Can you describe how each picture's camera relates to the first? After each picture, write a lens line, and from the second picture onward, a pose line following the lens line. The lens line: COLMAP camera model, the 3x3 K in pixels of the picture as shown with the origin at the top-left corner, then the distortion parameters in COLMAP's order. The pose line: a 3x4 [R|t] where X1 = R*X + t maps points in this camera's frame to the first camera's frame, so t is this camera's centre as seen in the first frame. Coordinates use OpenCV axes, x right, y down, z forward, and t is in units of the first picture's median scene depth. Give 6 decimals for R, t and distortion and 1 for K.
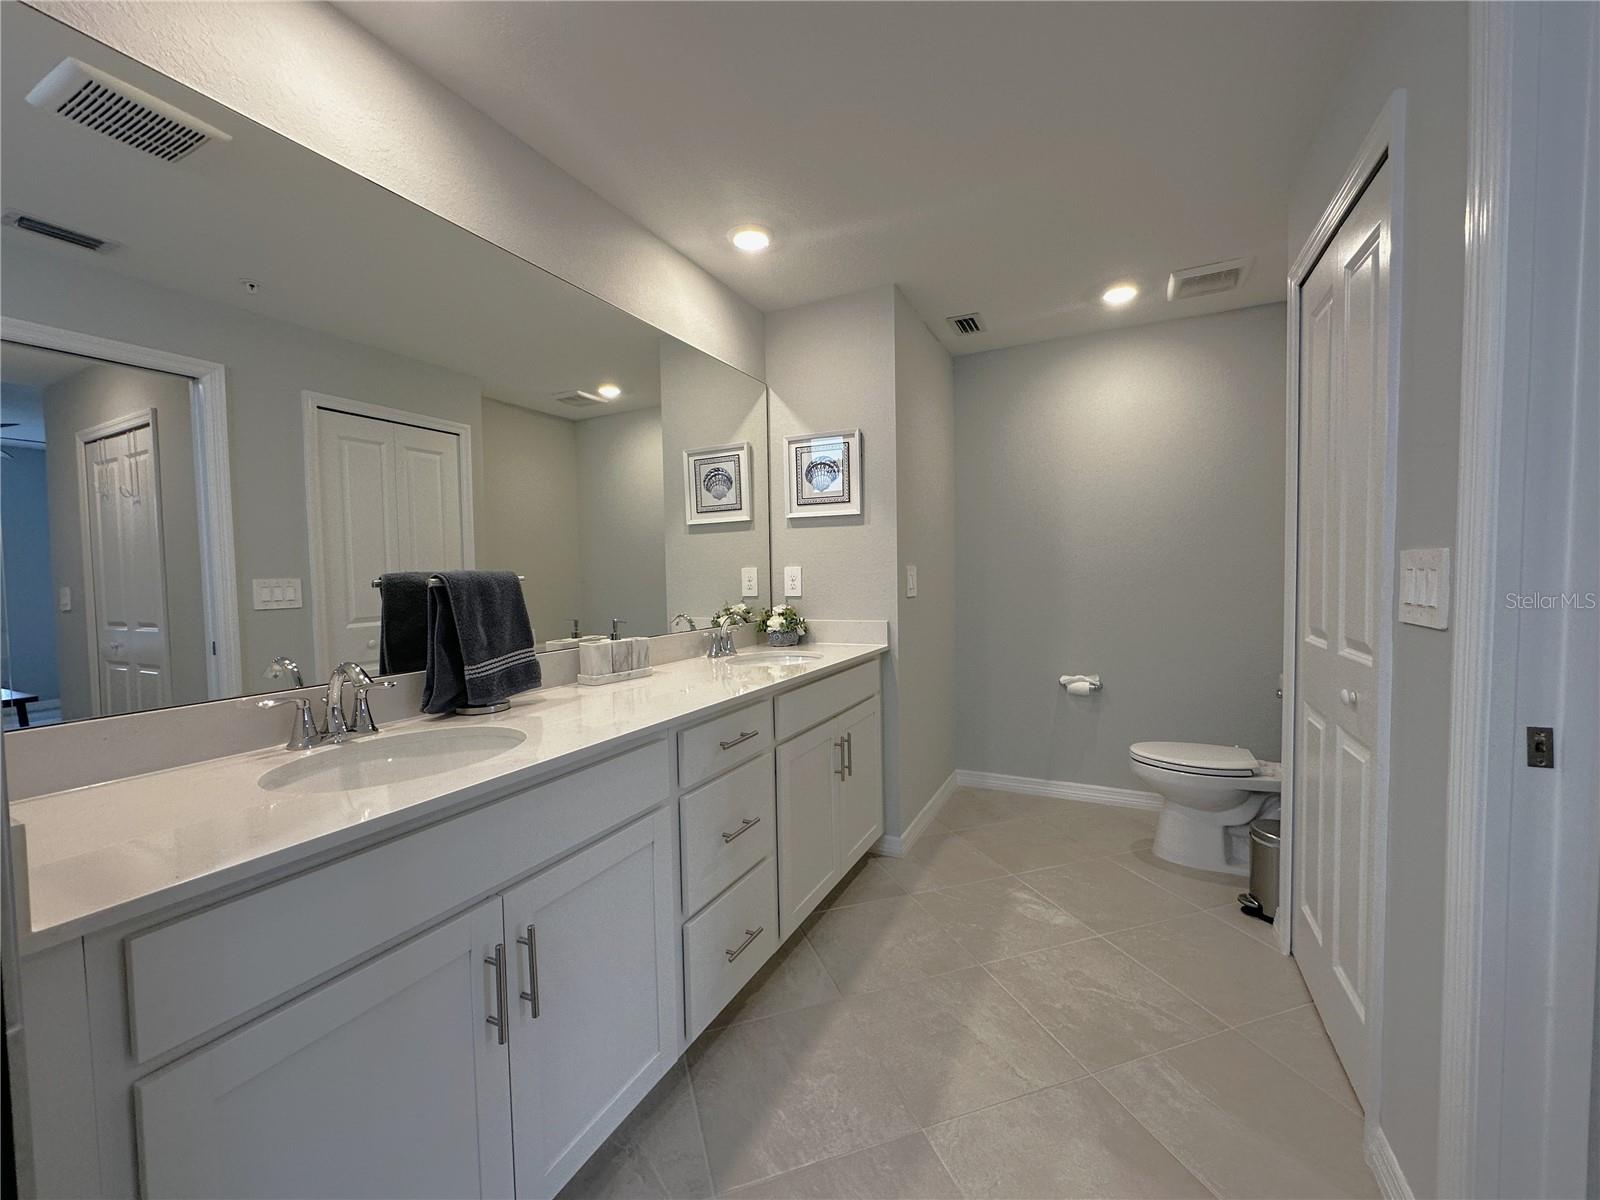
lens RADIAL K [[649.2, 0, 799.4], [0, 649.2, 597.4], [0, 0, 1]] dist [-0.000746, 0.000104]
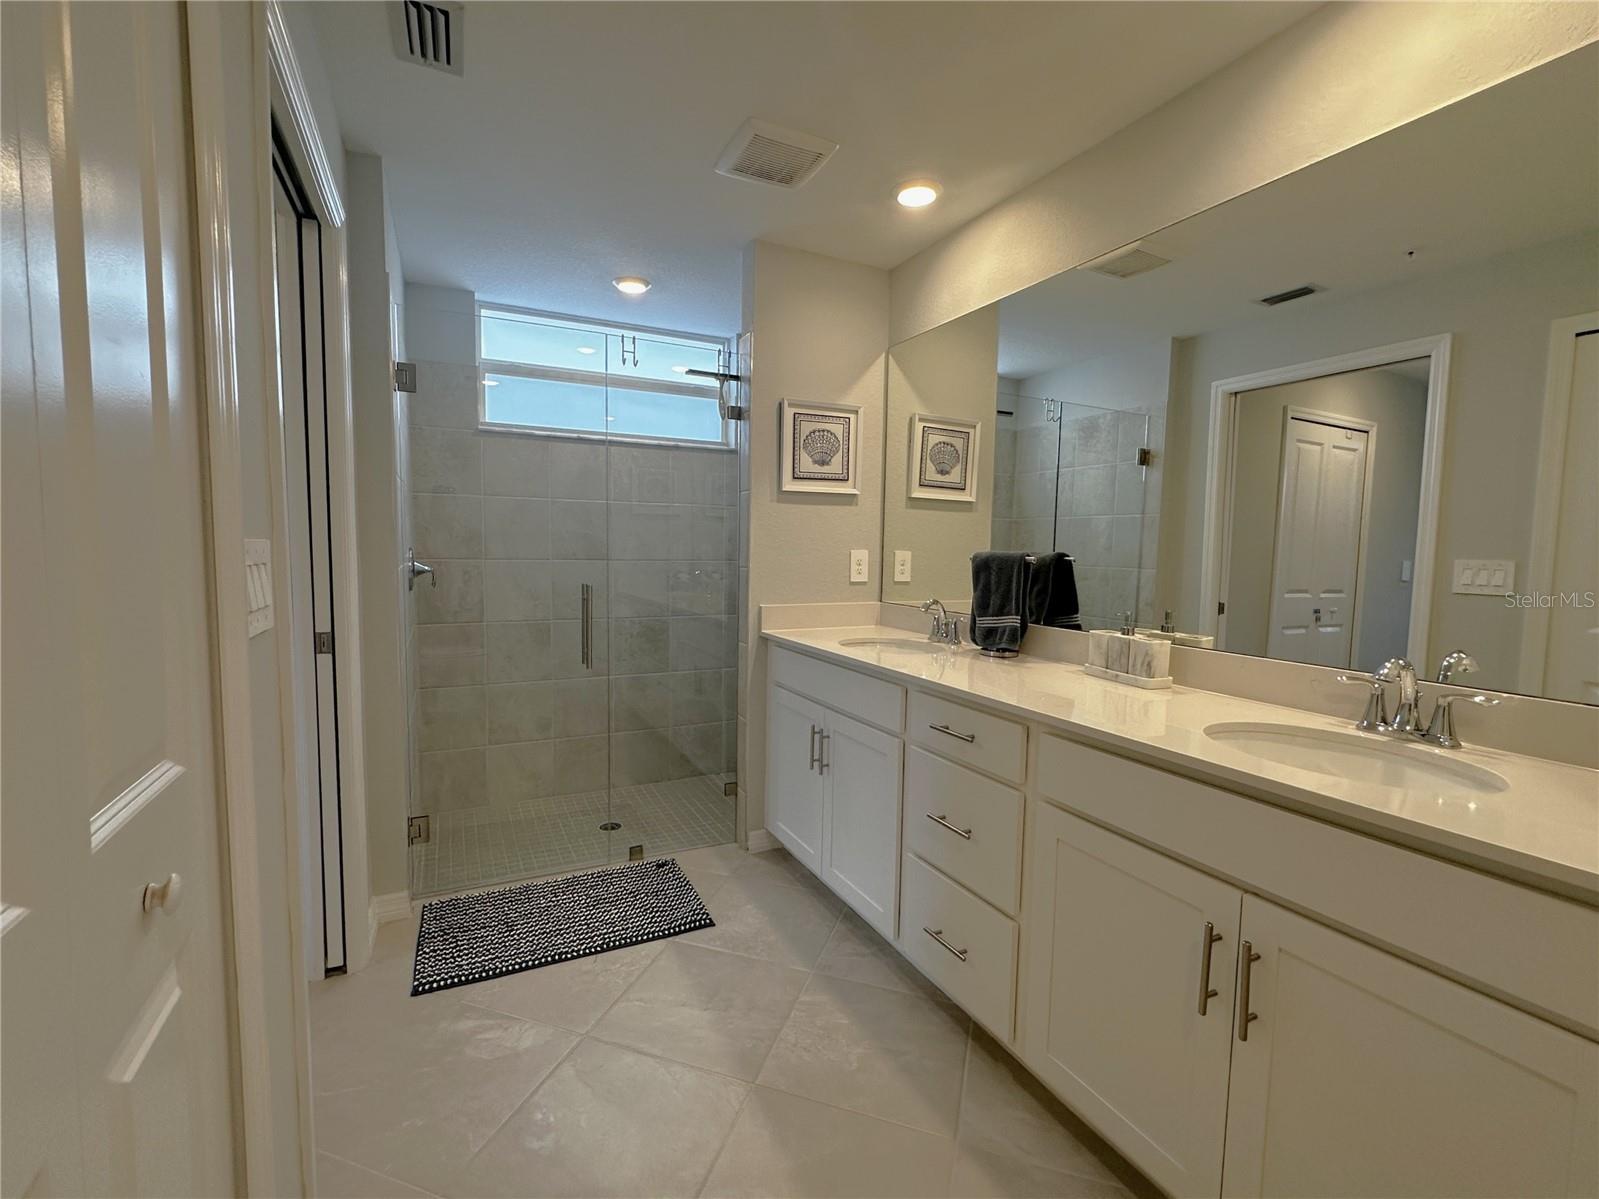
lens RADIAL K [[708.2, 0, 804.2], [0, 708.2, 598.3], [0, 0, 1]] dist [-0.001261, -0.000122]
pose [[-0.599003, 0.073500, -0.797366, 0.797119], [-0.039852, 0.991808, 0.121362, -0.088834], [0.799755, 0.104472, -0.591167, 1.324060]]
